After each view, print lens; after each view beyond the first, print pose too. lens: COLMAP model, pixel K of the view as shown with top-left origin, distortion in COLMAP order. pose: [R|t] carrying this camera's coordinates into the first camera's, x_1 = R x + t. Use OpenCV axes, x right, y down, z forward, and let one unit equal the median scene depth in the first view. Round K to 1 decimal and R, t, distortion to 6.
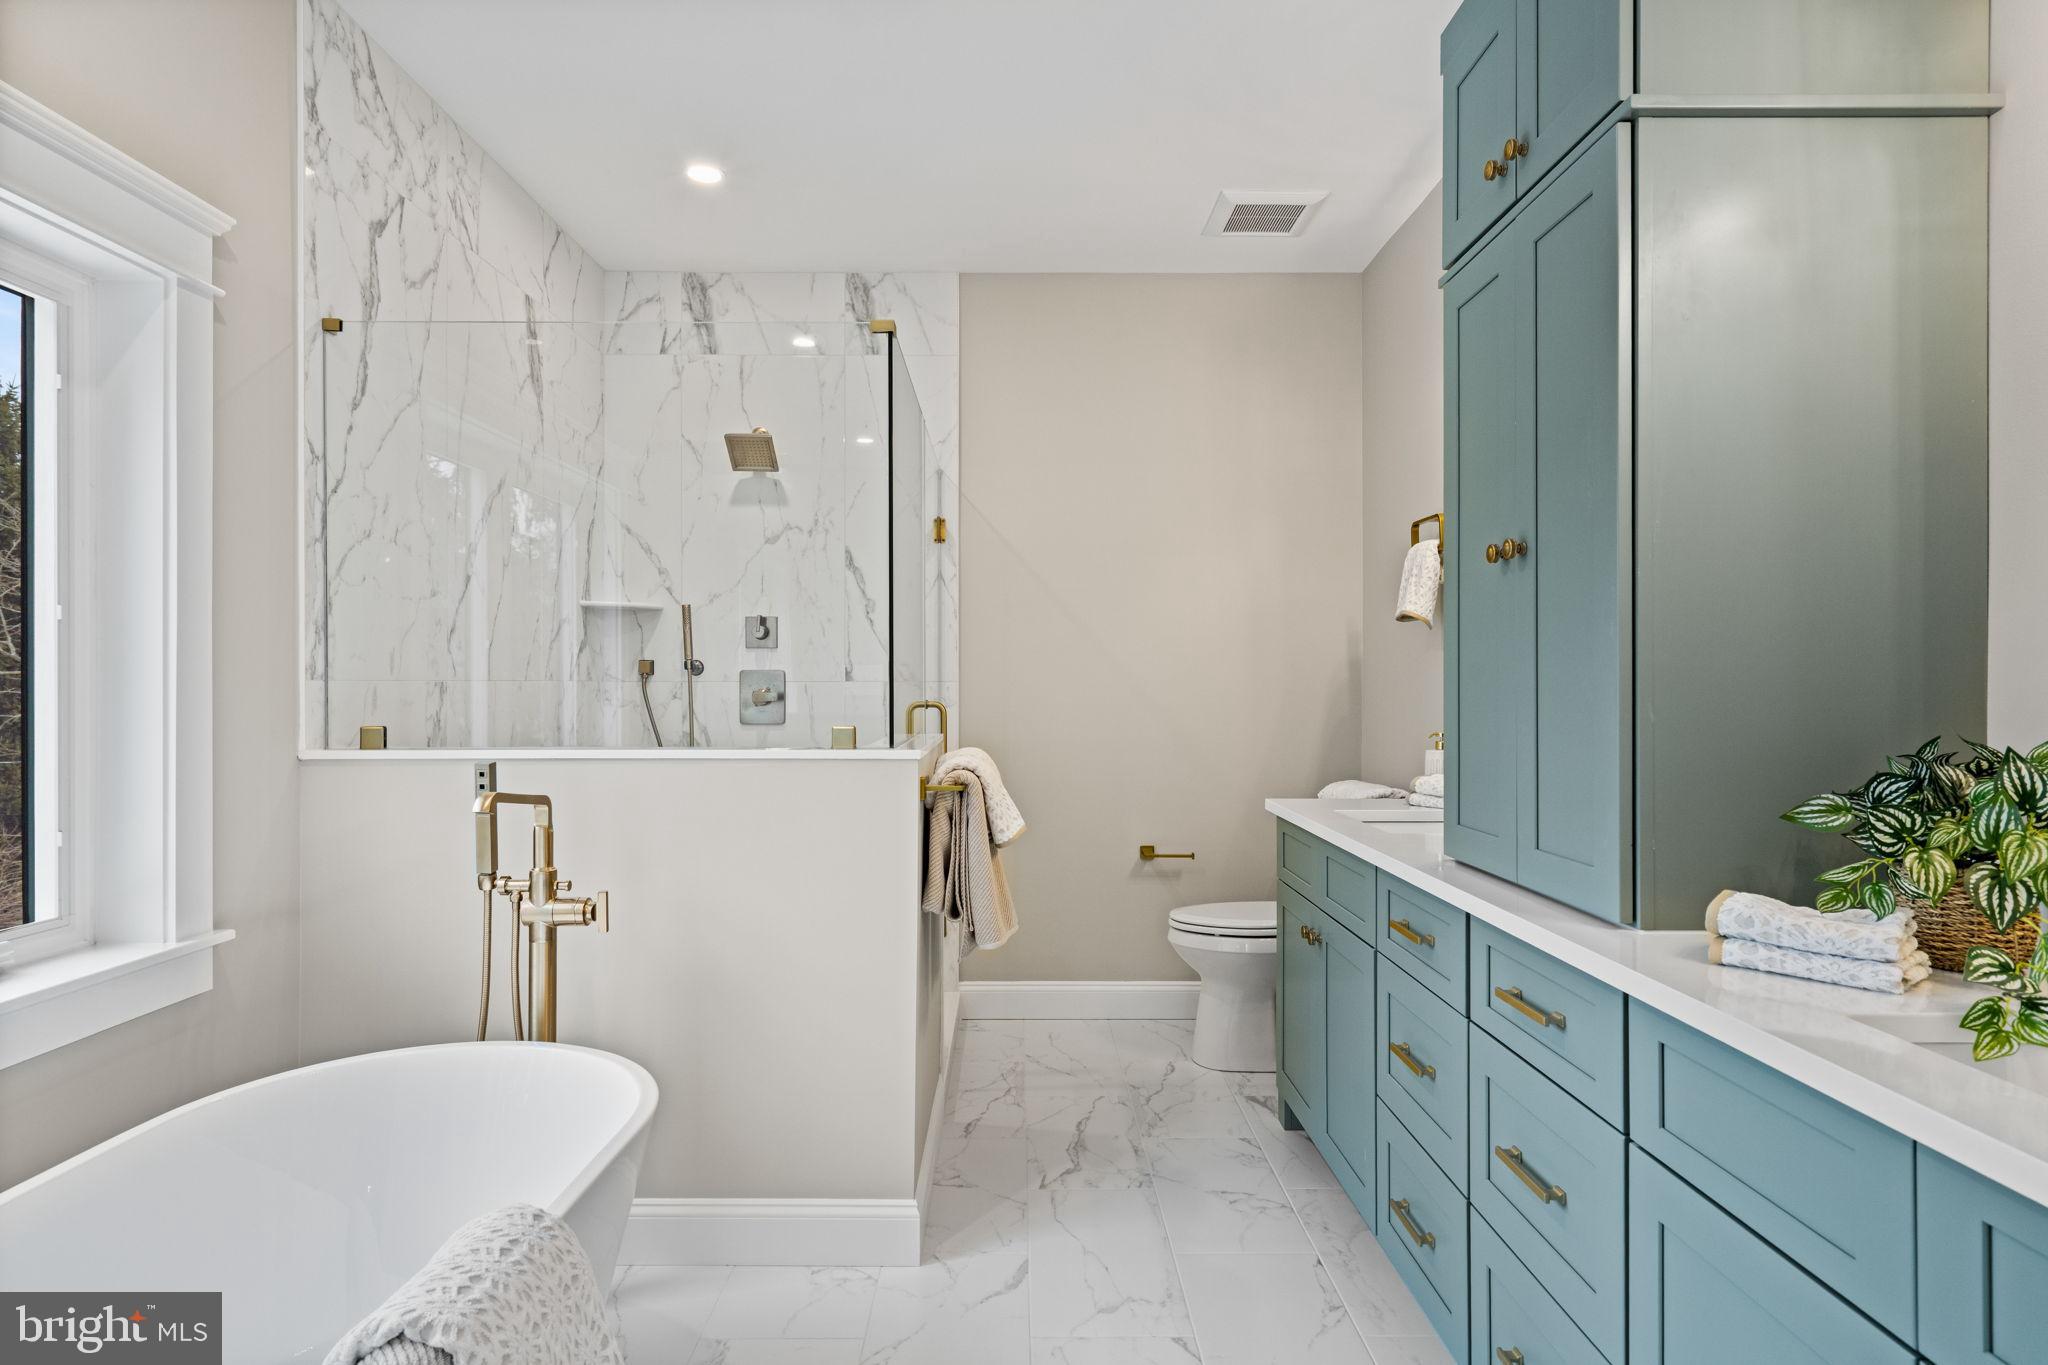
lens RADIAL K [[1073.6, 0, 1003.0], [0, 1073.6, 692.8], [0, 0, 1]] dist [0.003955, 0.001229]
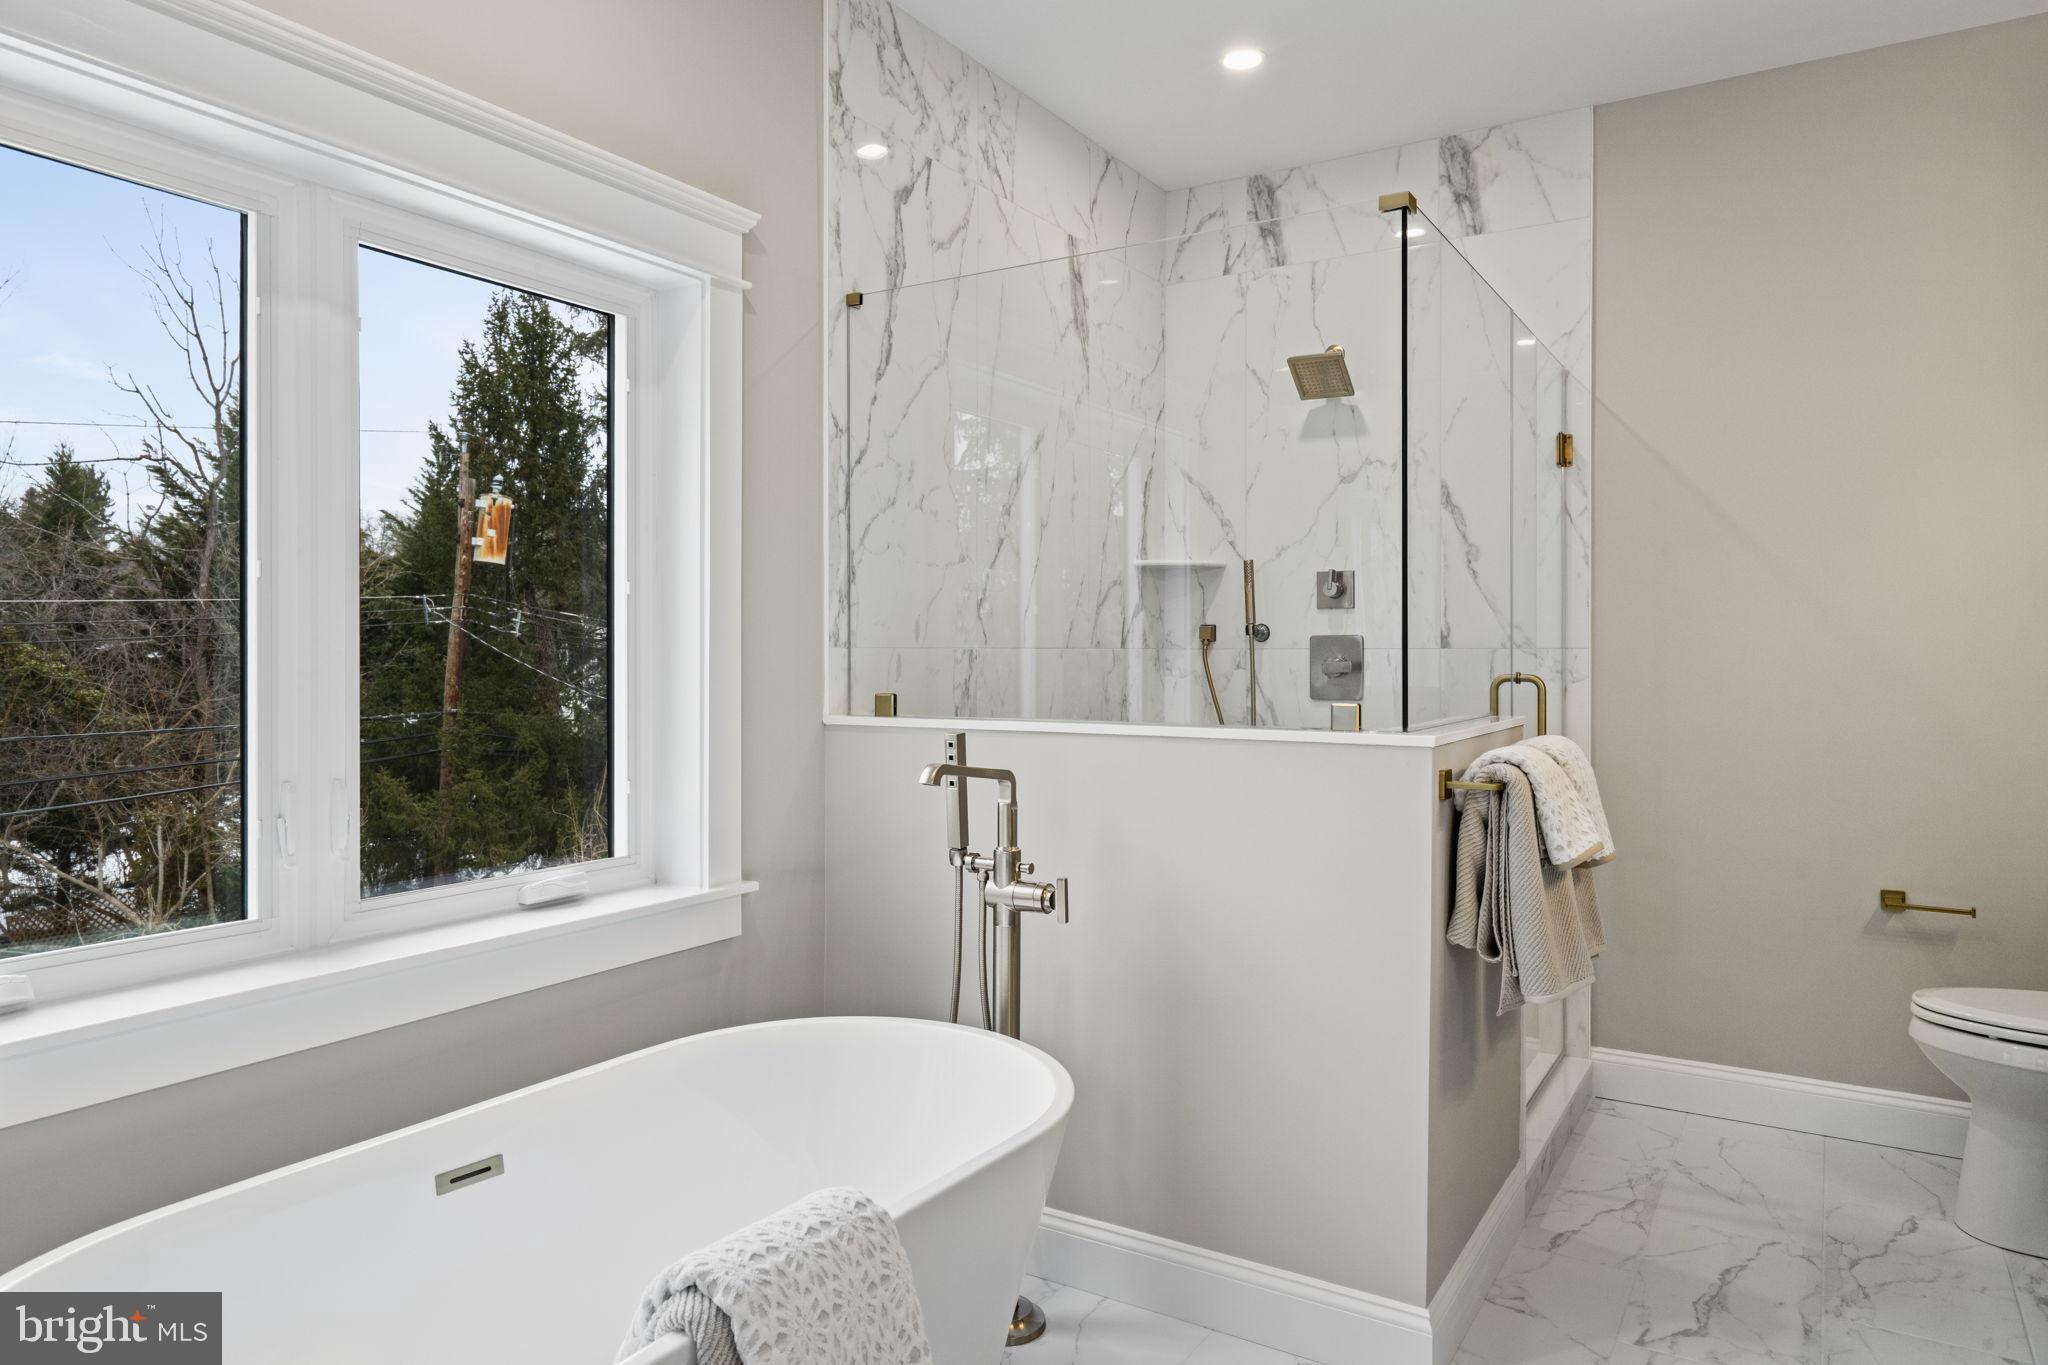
lens RADIAL K [[1270.3, 0, 1027.4], [0, 1270.3, 664.0], [0, 0, 1]] dist [0.003807, 0.005333]
pose [[0.856413, 0.004248, -0.516275, 0.130946], [-0.004175, 0.999990, 0.001302, 0.001442], [0.516275, 0.001040, 0.856422, 0.049915]]
